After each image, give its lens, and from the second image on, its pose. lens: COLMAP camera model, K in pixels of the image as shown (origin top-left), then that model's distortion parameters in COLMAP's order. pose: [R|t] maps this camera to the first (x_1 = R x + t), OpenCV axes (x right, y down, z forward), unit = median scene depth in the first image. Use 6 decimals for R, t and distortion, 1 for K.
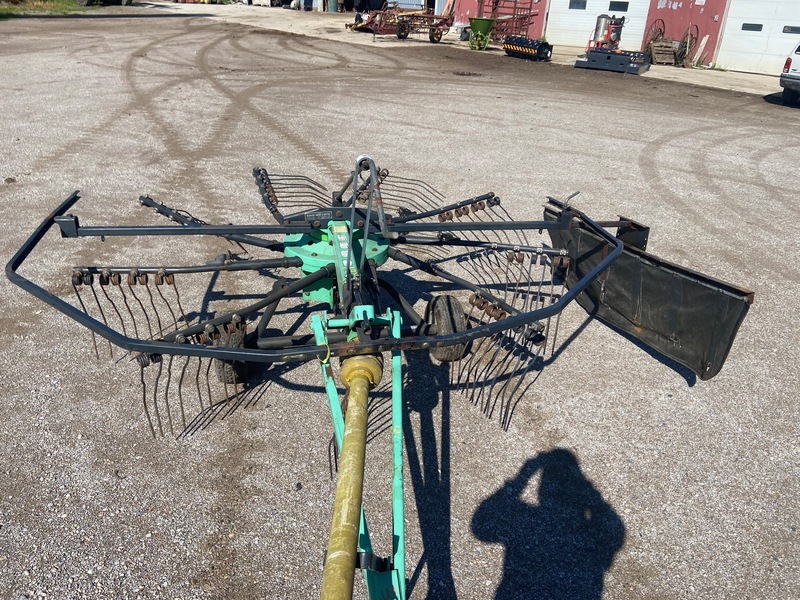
lens RADIAL K [[608.7, 0, 392.1], [0, 608.7, 299.7], [0, 0, 1]] dist [0.129091, -0.164249]
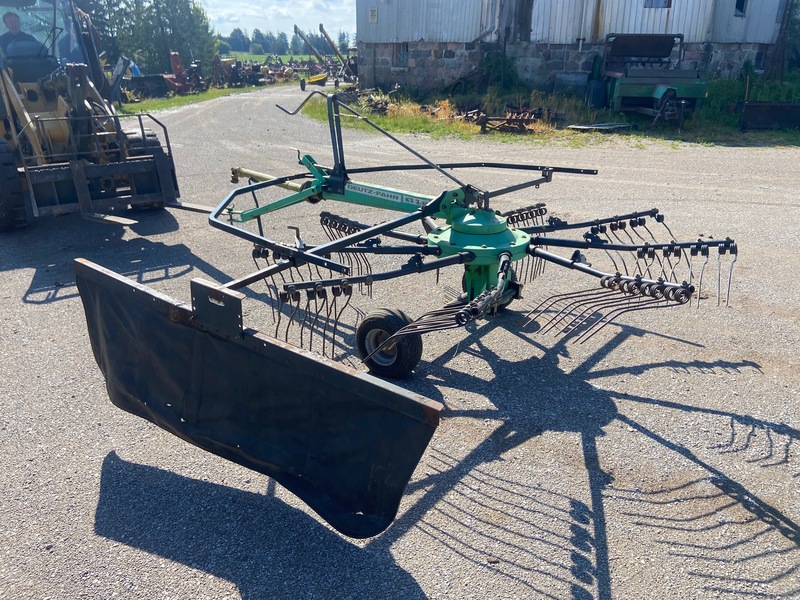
lens RADIAL K [[589.7, 0, 403.2], [0, 589.7, 299.2], [0, 0, 1]] dist [0.124523, -0.148522]
pose [[-0.734823, 0.203387, -0.647047, 0.120338], [-0.333689, 0.722136, 0.605946, -0.104564], [0.590497, 0.661176, -0.462774, 0.259538]]
